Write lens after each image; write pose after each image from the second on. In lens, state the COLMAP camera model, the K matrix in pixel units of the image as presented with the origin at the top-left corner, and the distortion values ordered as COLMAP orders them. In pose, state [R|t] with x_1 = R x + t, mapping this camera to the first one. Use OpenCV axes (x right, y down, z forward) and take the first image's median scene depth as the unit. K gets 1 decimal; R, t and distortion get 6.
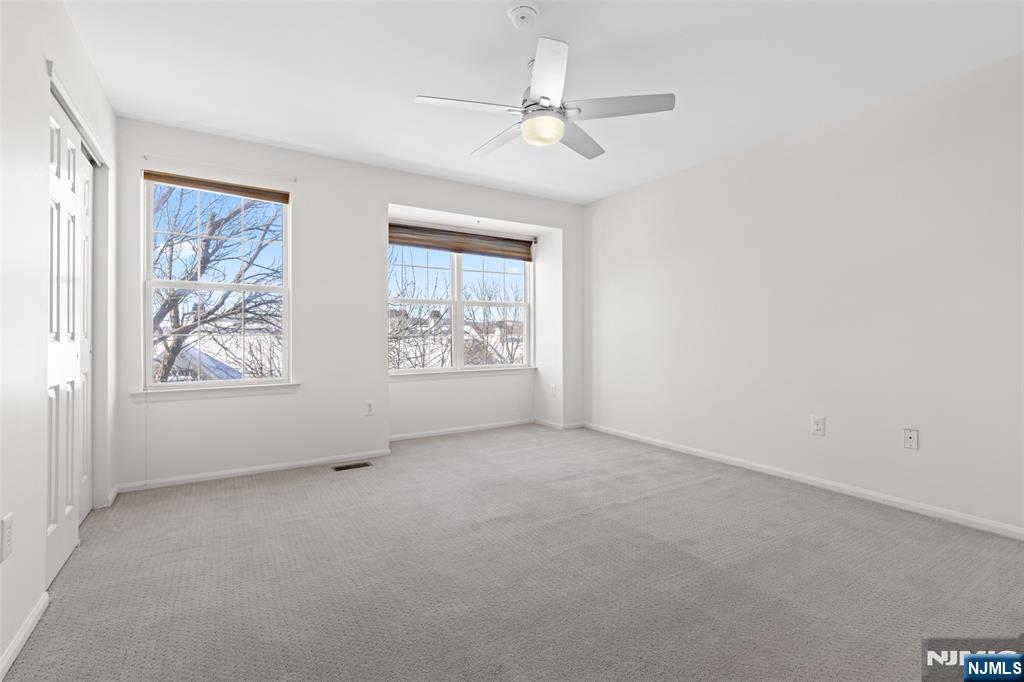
lens RADIAL K [[469.9, 0, 513.1], [0, 469.9, 332.9], [0, 0, 1]] dist [0.000430, -0.000582]
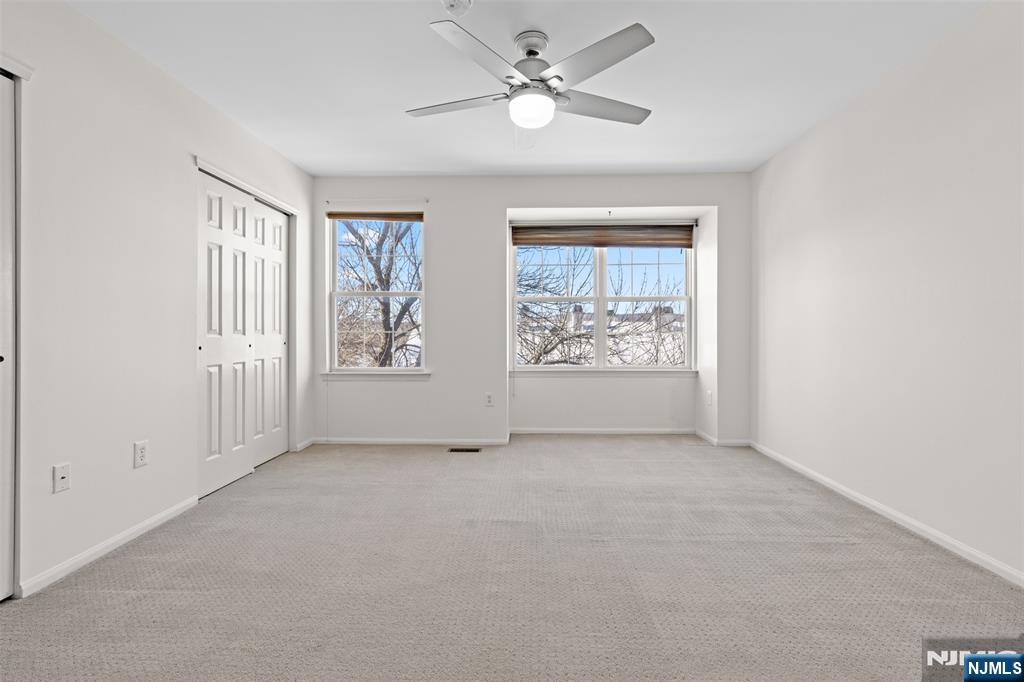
lens RADIAL K [[465.4, 0, 511.1], [0, 465.4, 331.4], [0, 0, 1]] dist [0.003459, 0.000395]
pose [[0.829128, 0.001519, -0.559056, 0.319126], [-0.000073, 0.999997, 0.002608, -0.000208], [0.559058, -0.002121, 0.829126, 0.129257]]
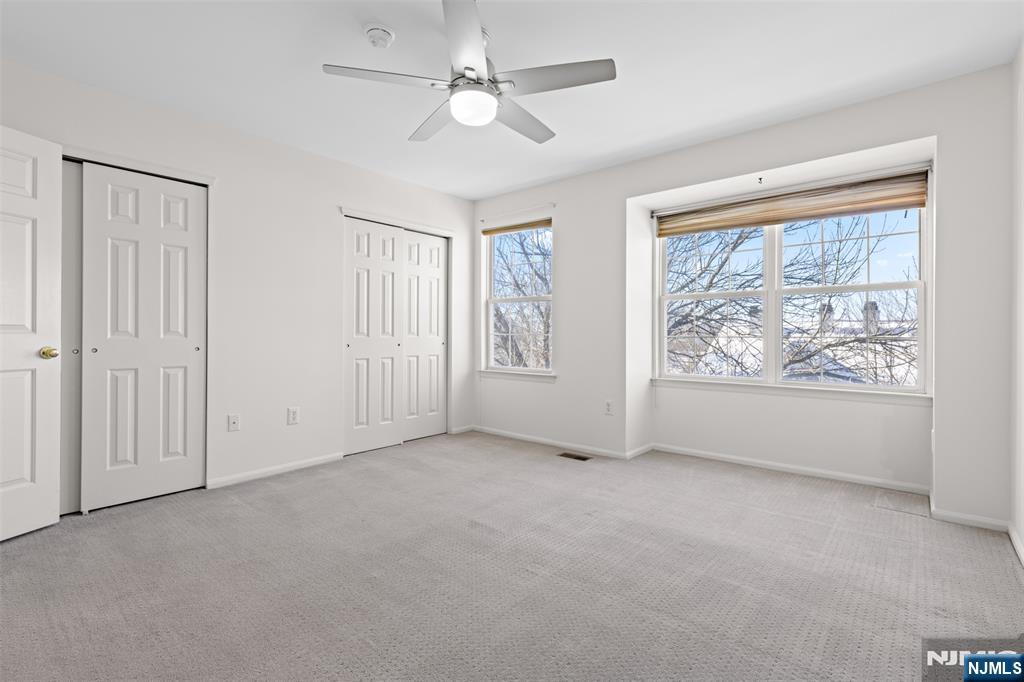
lens RADIAL K [[461.7, 0, 513.7], [0, 461.7, 334.1], [0, 0, 1]] dist [0.002651, -0.000018]
pose [[0.304784, 0.002897, -0.952417, 0.547500], [-0.000802, 0.999996, 0.002785, -0.000395], [0.952421, -0.000084, 0.304785, 0.475100]]
